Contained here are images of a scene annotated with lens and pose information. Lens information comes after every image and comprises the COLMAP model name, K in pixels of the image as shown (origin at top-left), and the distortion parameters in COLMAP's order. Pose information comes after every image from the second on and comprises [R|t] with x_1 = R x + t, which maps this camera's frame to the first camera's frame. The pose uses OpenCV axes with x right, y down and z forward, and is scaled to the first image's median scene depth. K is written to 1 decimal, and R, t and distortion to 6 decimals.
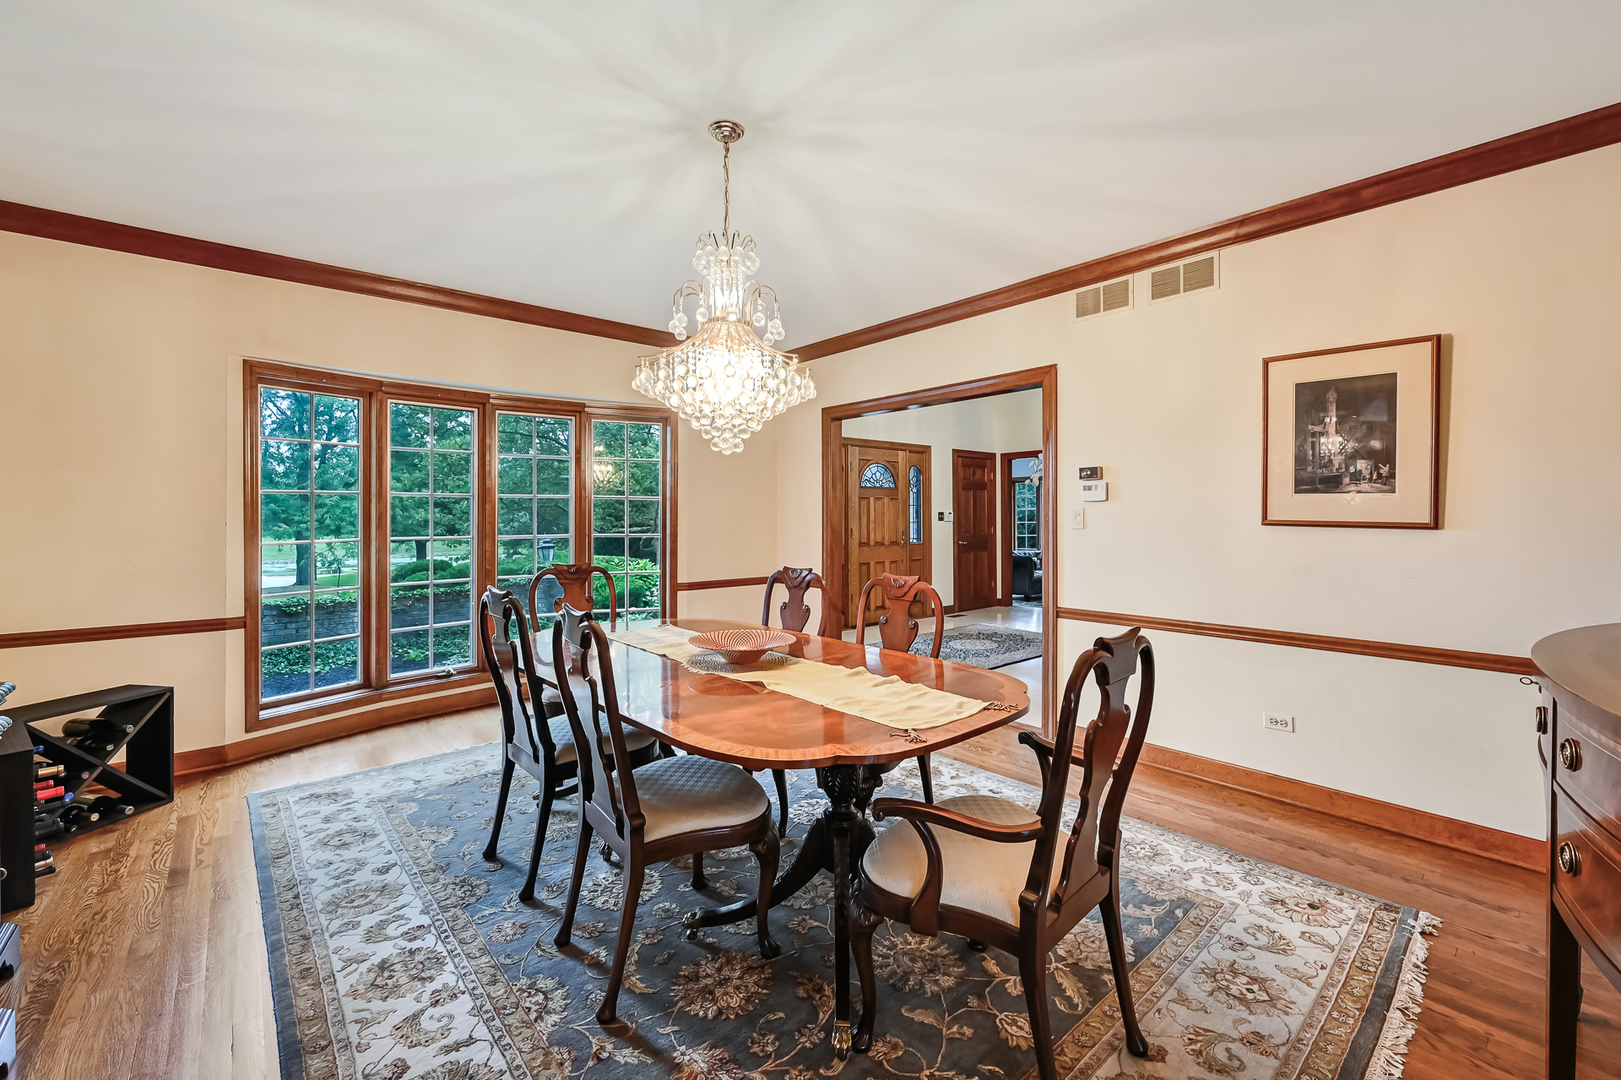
lens RADIAL K [[686.2, 0, 811.5], [0, 686.2, 546.8], [0, 0, 1]] dist [-0.000306, -0.000413]
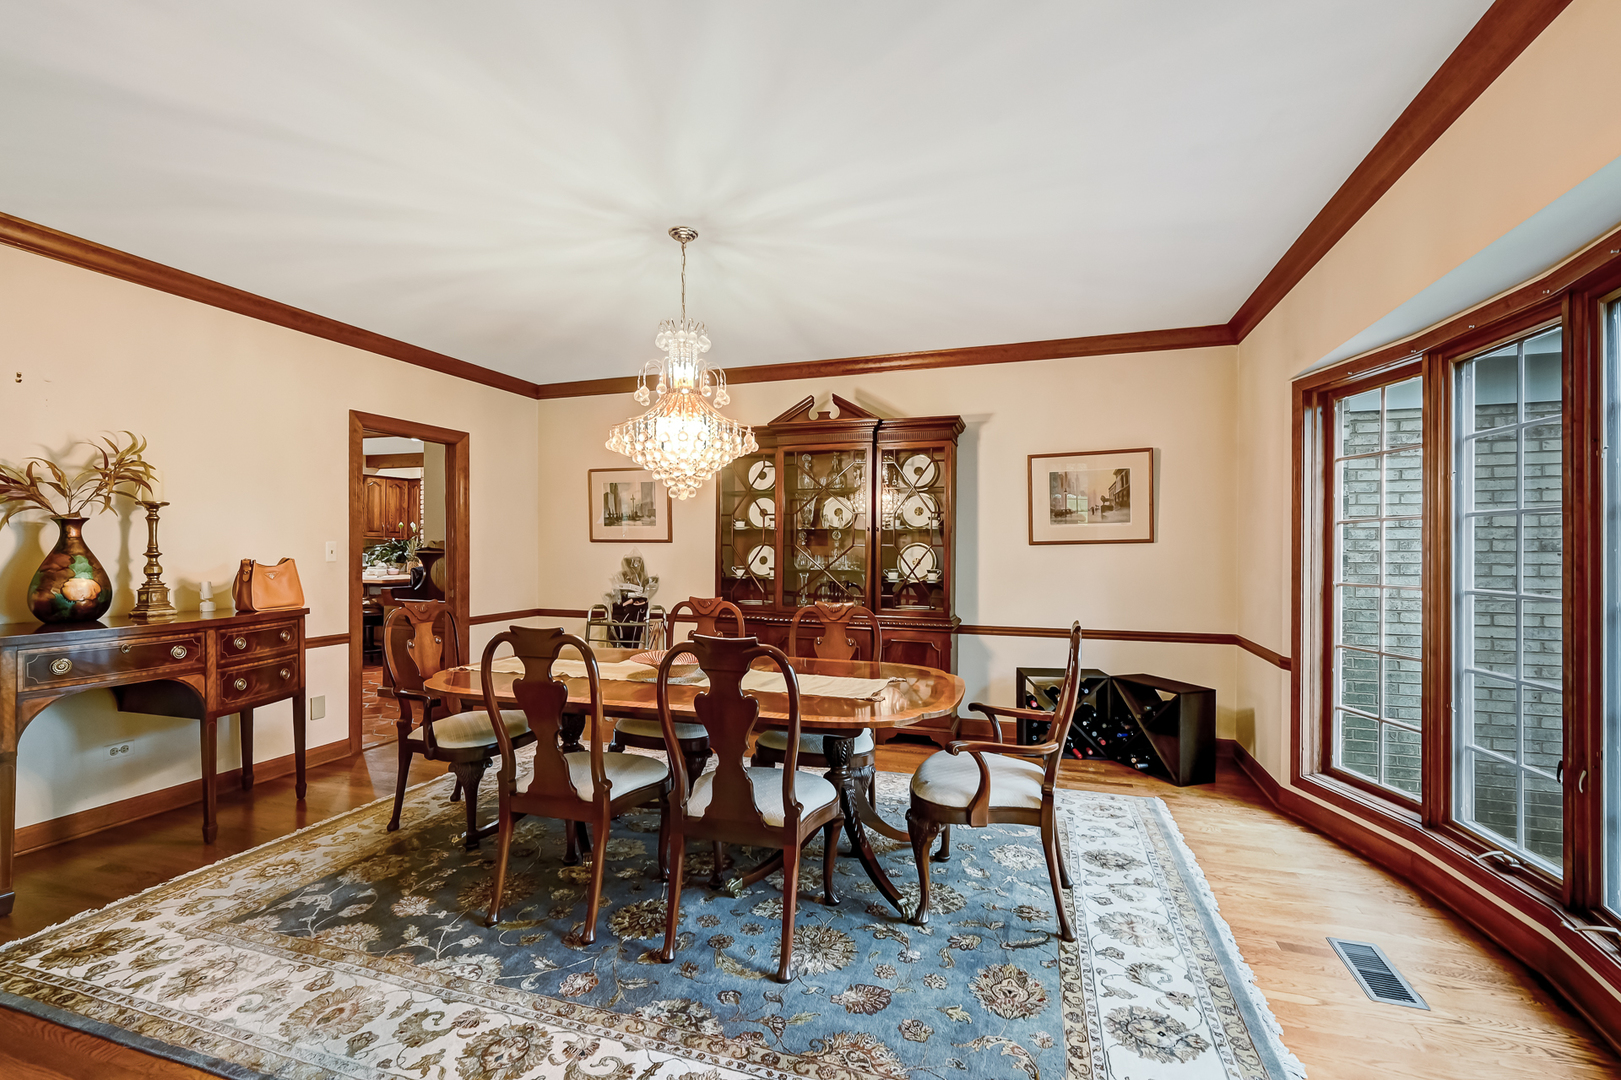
lens RADIAL K [[686.2, 0, 811.5], [0, 686.2, 546.8], [0, 0, 1]] dist [-0.000306, -0.000413]
pose [[-0.851075, 0.001839, -0.525041, 0.322766], [-0.016266, 0.999422, 0.029867, -0.095674], [0.524792, 0.033959, -0.850553, 2.184640]]
